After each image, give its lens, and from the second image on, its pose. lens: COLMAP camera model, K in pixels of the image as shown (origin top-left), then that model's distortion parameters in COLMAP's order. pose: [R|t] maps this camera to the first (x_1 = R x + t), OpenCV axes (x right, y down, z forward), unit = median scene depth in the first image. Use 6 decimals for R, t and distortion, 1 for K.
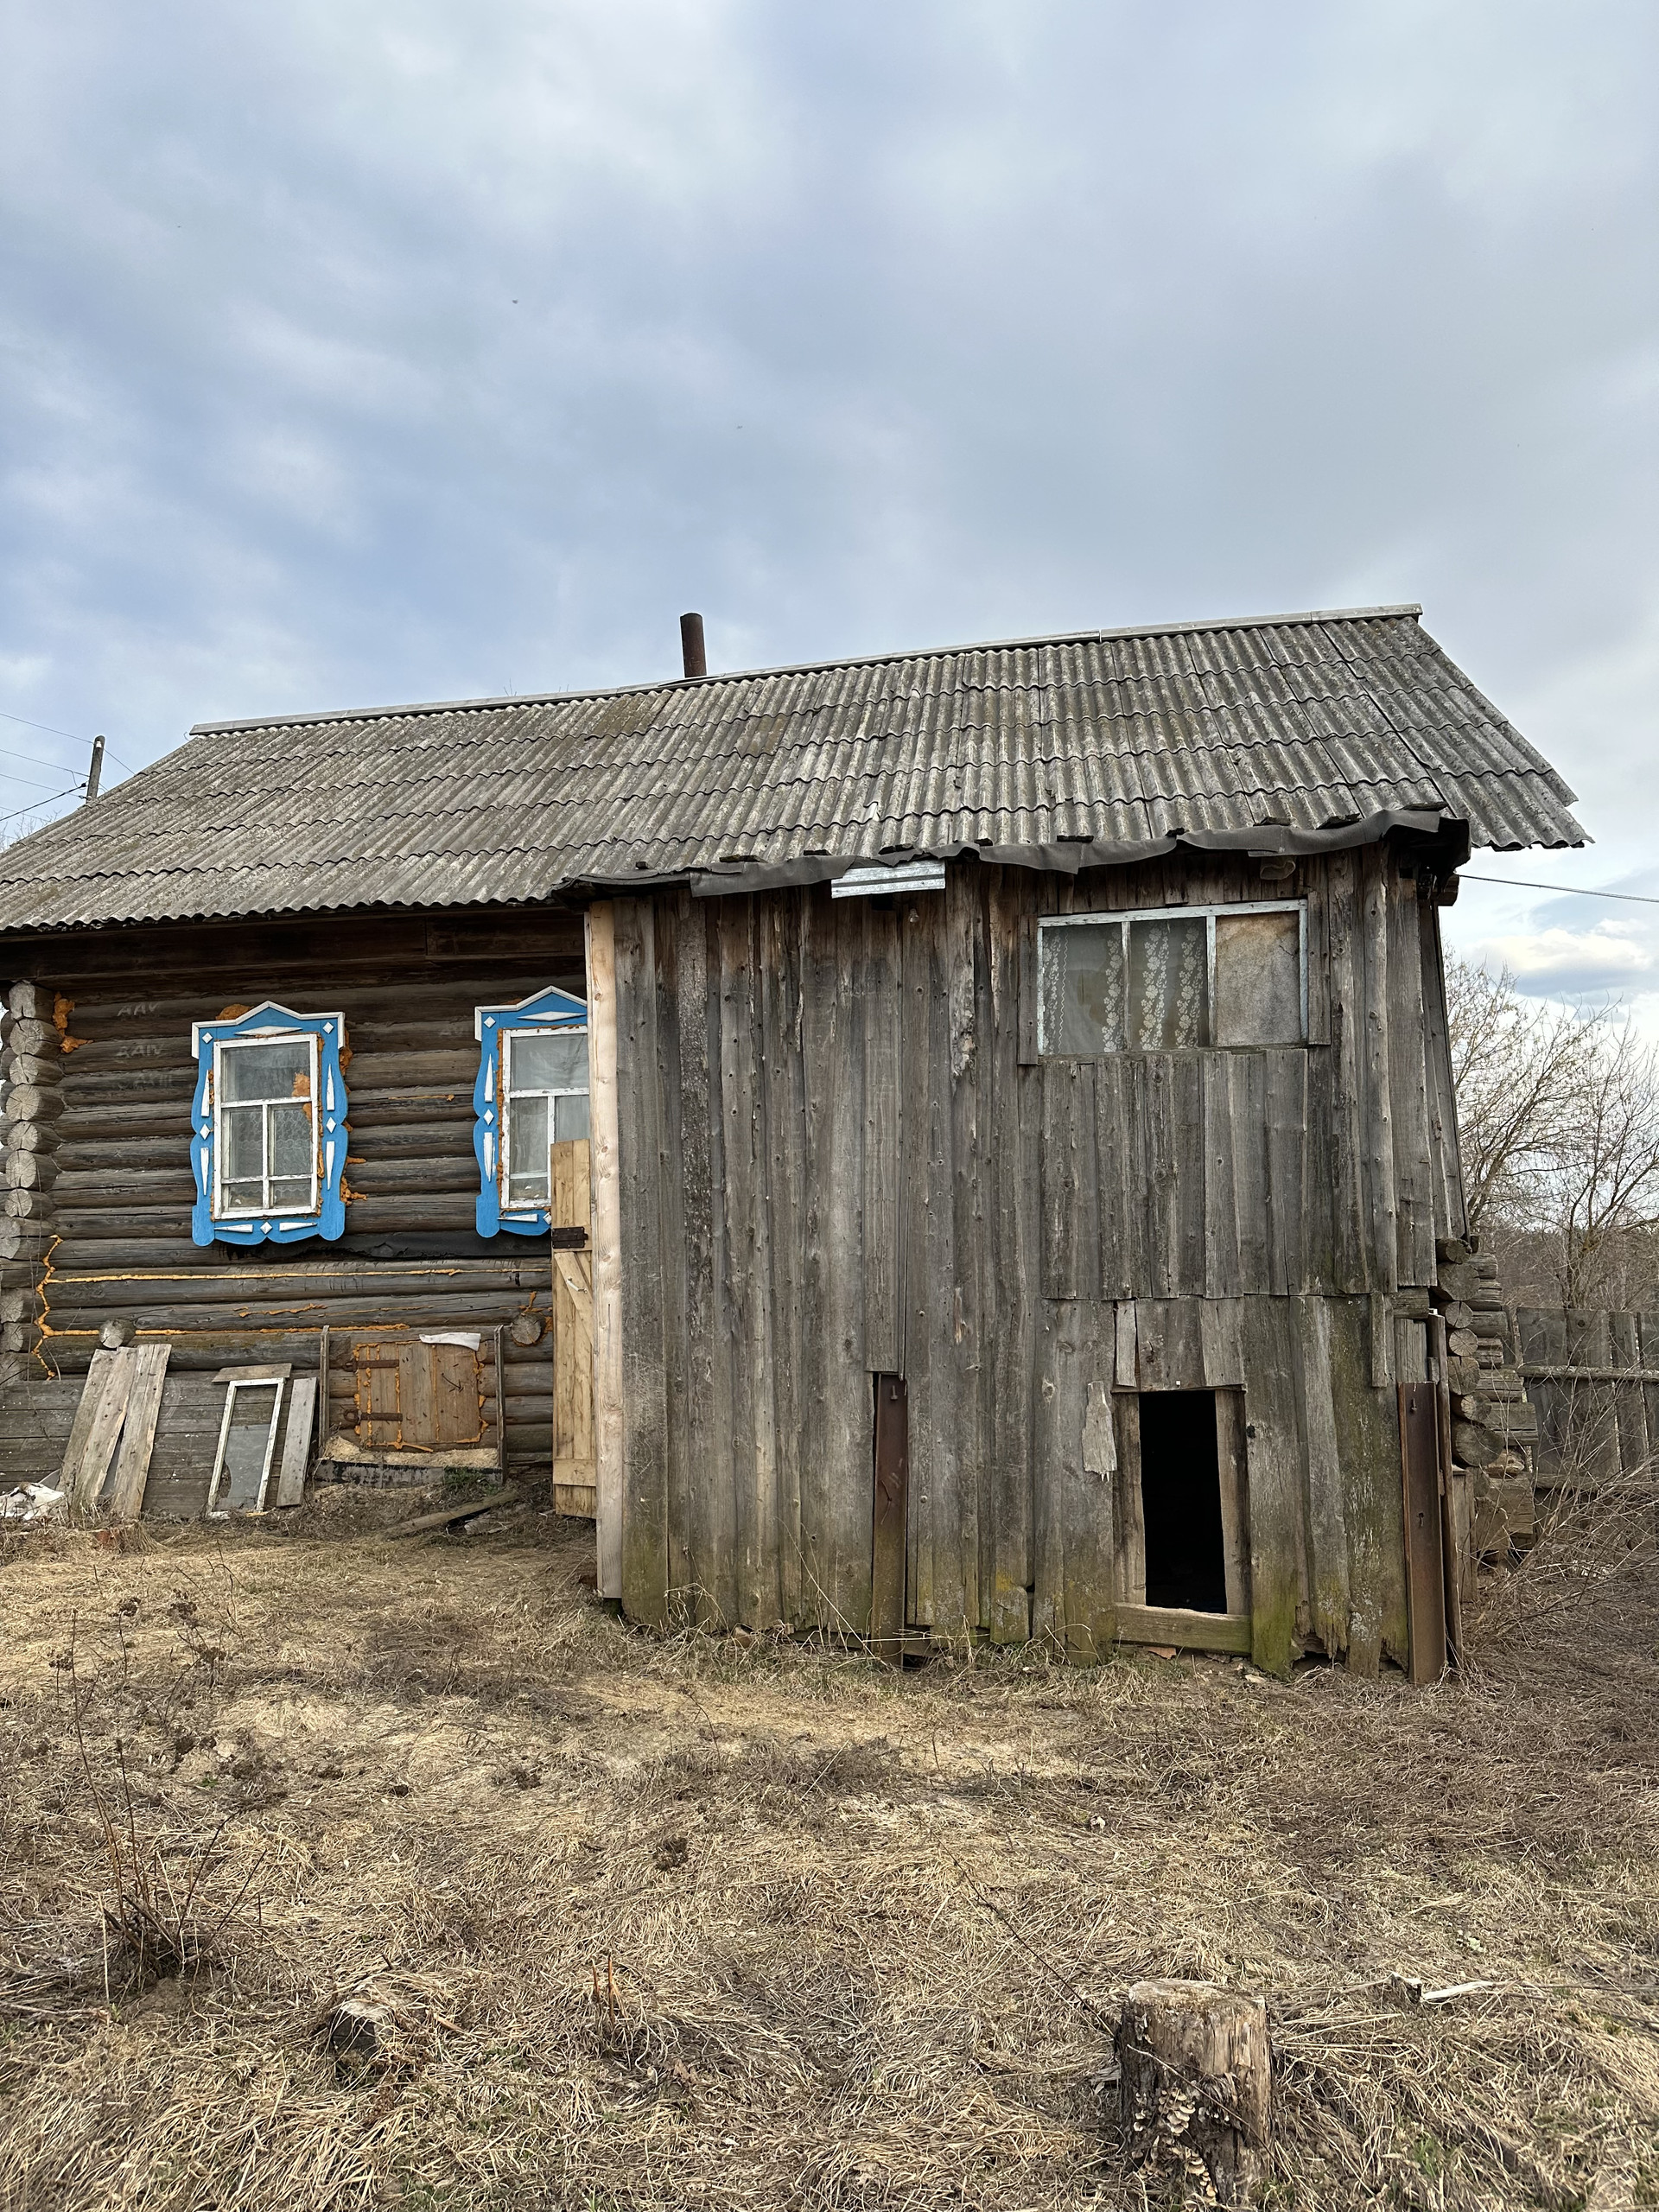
lens RADIAL K [[1510.9, 0, 829.5], [0, 1510.9, 1106.0], [0, 0, 1]] dist [0.133756, -0.316544]
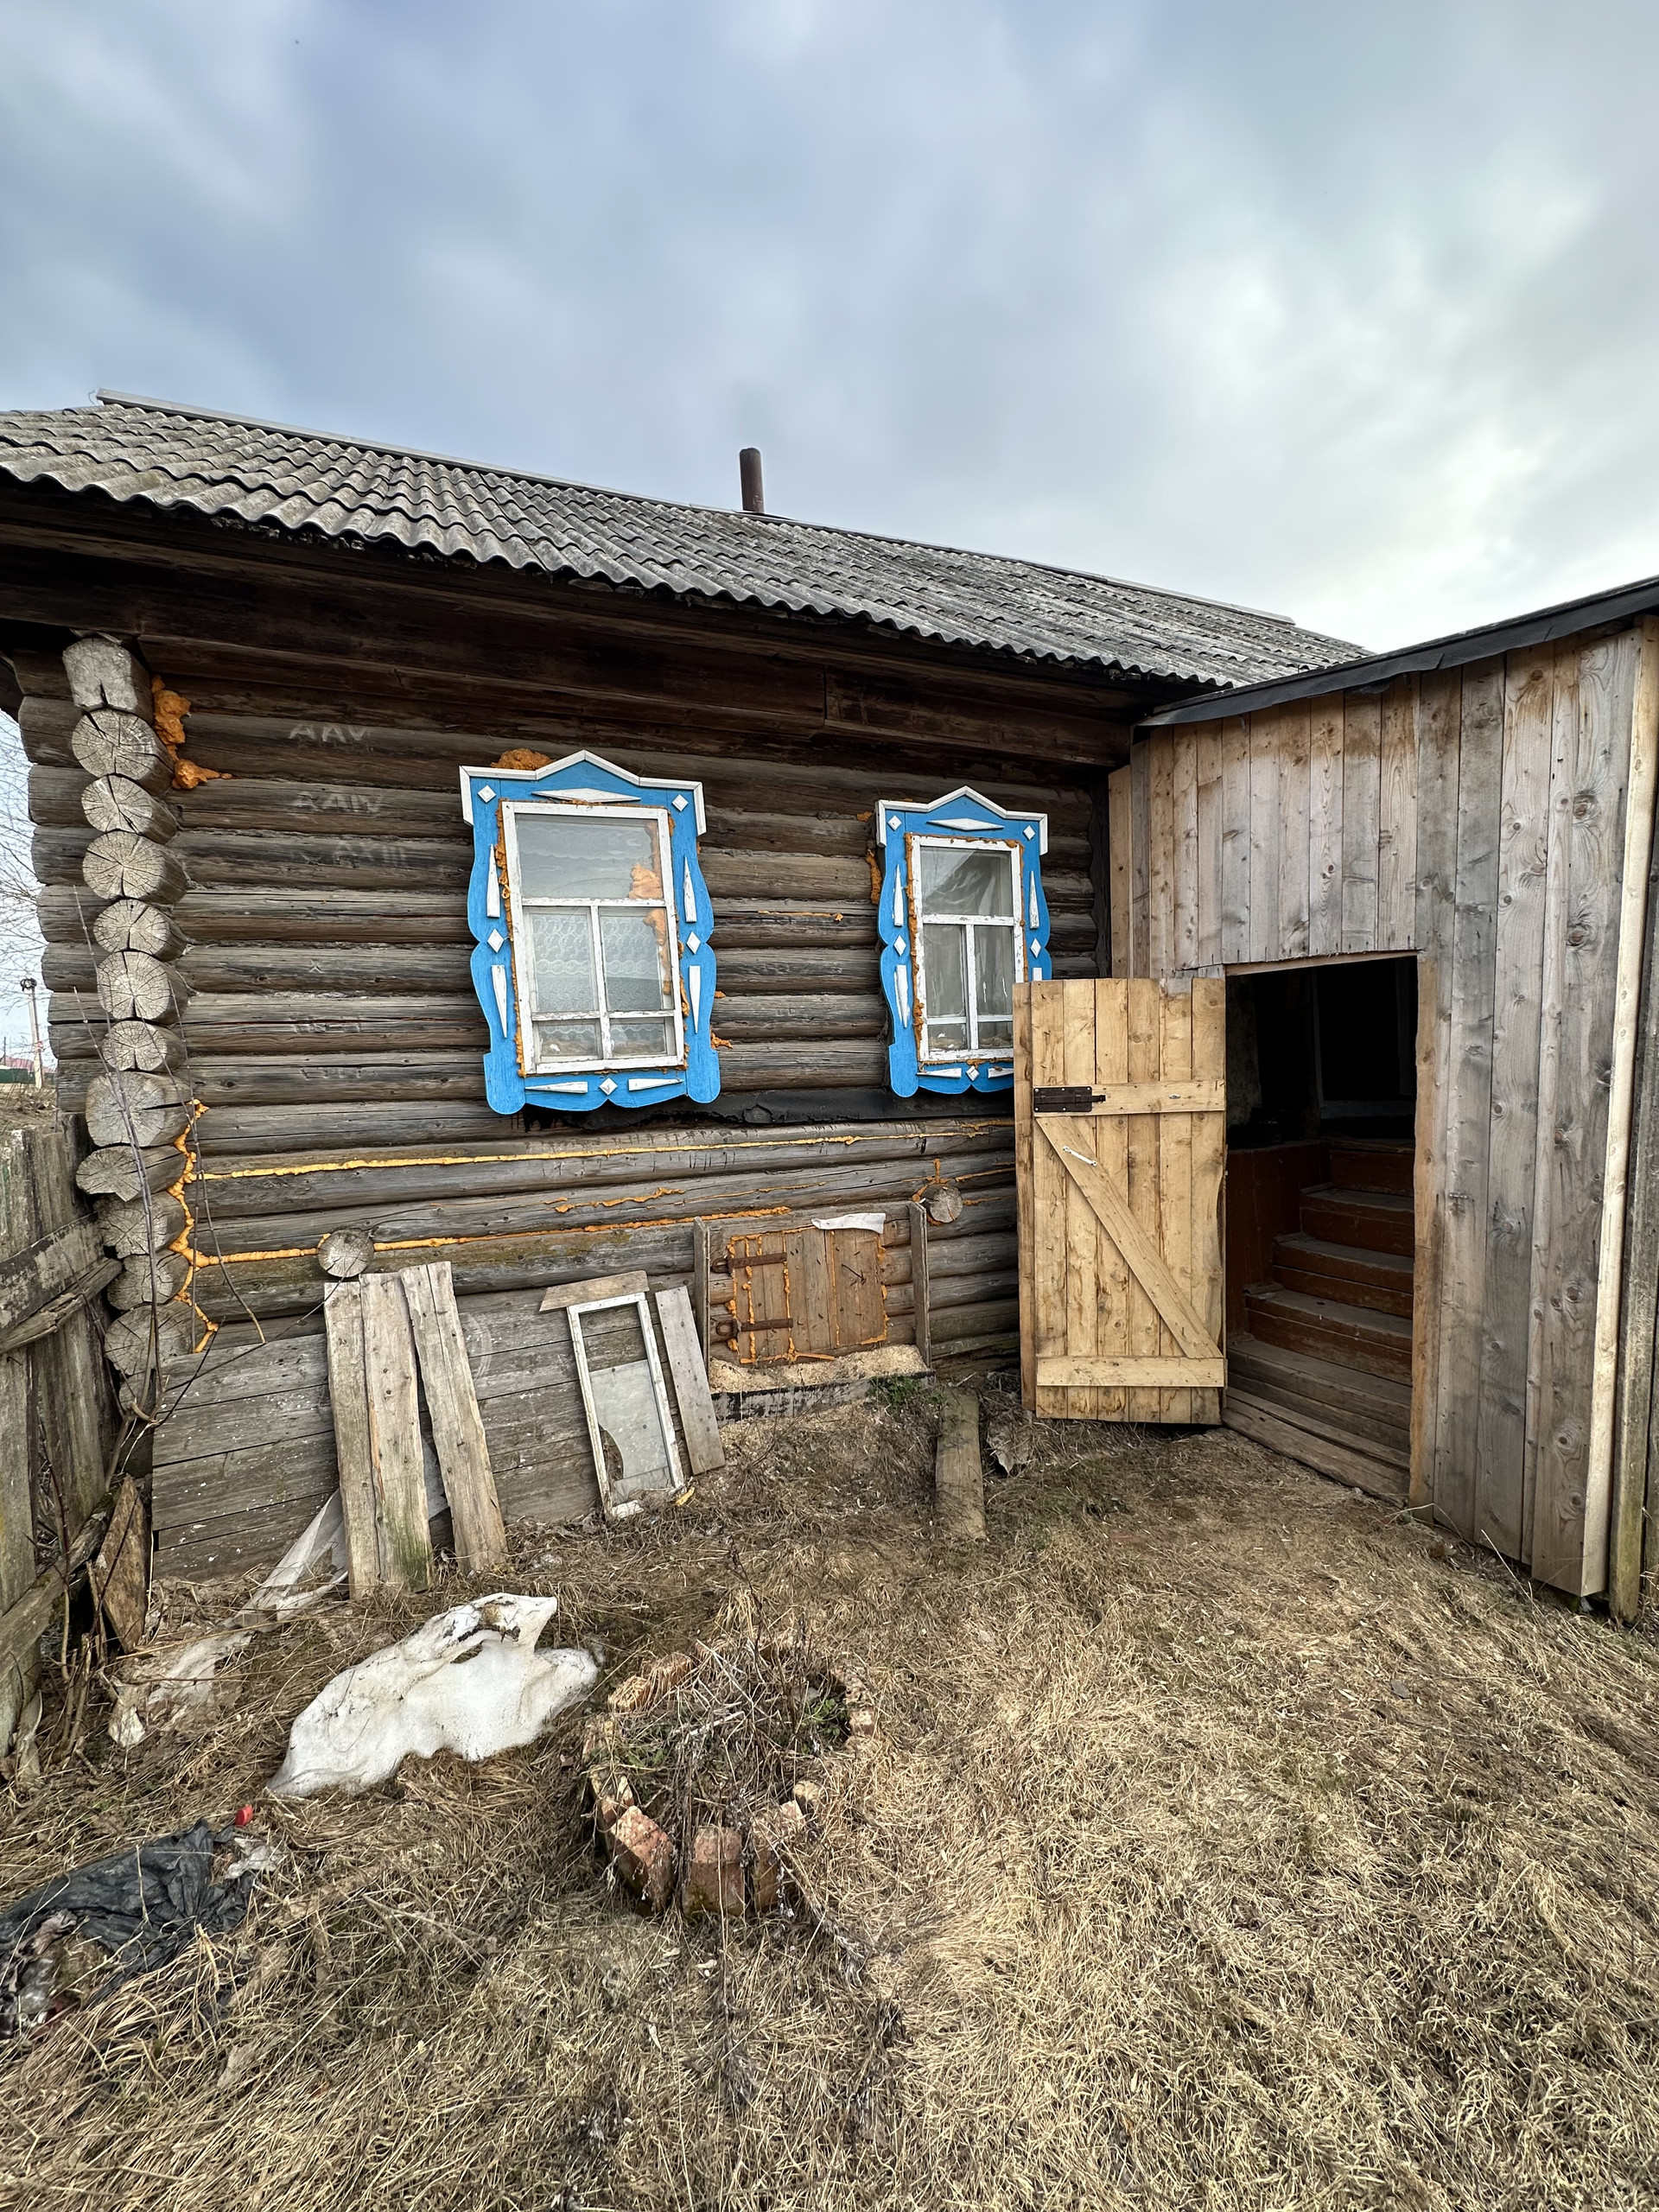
lens RADIAL K [[898.8, 0, 829.5], [0, 898.8, 1106.0], [0, 0, 1]] dist [-0.000069, 0.000028]
pose [[0.863525, -0.024931, 0.503689, -0.485816], [-0.047271, 0.990378, 0.130061, 0.030484], [-0.502085, -0.136121, 0.854038, 0.596996]]
